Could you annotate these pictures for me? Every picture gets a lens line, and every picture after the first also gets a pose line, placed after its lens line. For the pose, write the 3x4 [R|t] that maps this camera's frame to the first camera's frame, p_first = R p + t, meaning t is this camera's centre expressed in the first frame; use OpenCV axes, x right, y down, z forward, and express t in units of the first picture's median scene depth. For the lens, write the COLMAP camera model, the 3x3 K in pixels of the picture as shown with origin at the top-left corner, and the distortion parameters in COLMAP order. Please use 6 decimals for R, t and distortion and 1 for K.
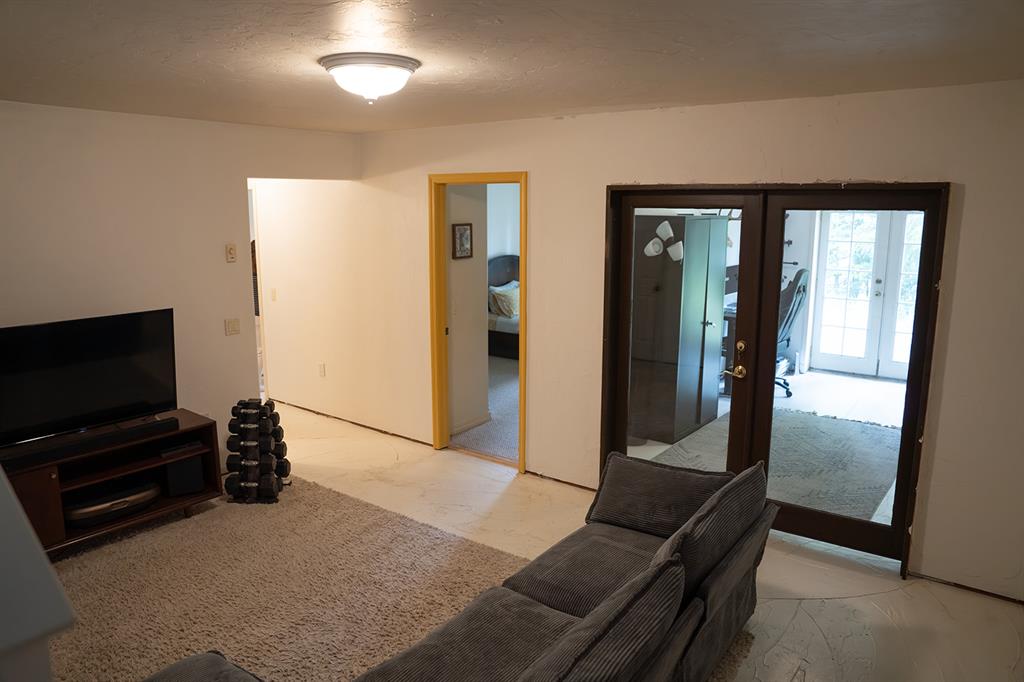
lens RADIAL K [[706.8, 0, 512.0], [0, 706.8, 341.0], [0, 0, 1]] dist [-0.064158, 0.003409]
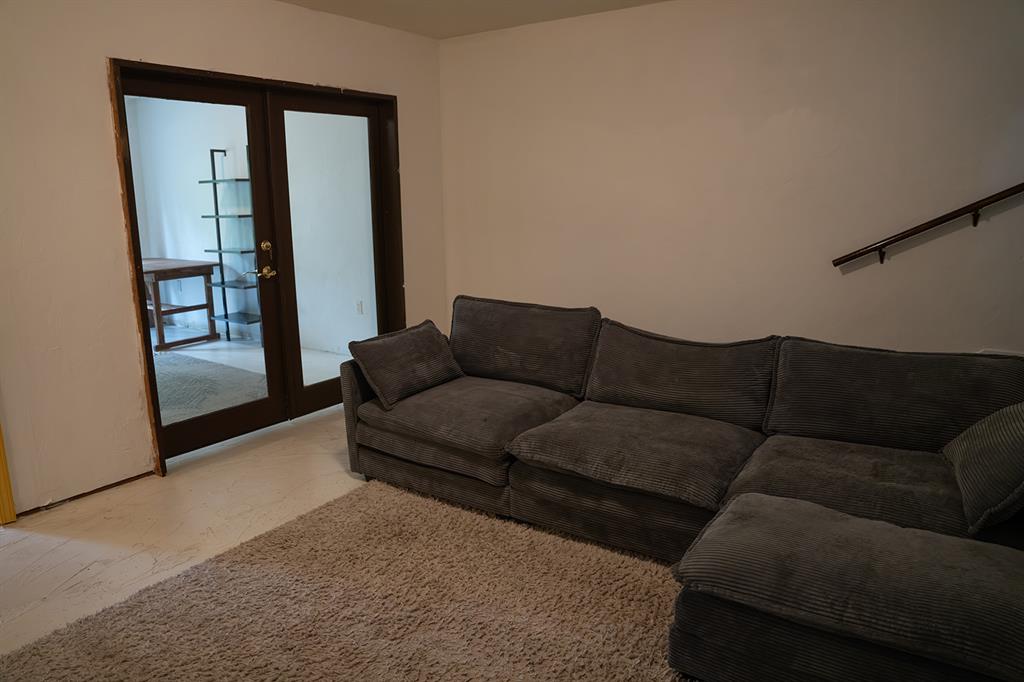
lens RADIAL K [[706.8, 0, 512.0], [0, 706.8, 341.0], [0, 0, 1]] dist [-0.064158, 0.003409]
pose [[-0.036378, -0.203609, 0.978376, -0.633169], [0.198604, 0.958023, 0.206758, 0.000136], [-0.979404, 0.201831, 0.005587, 0.621040]]
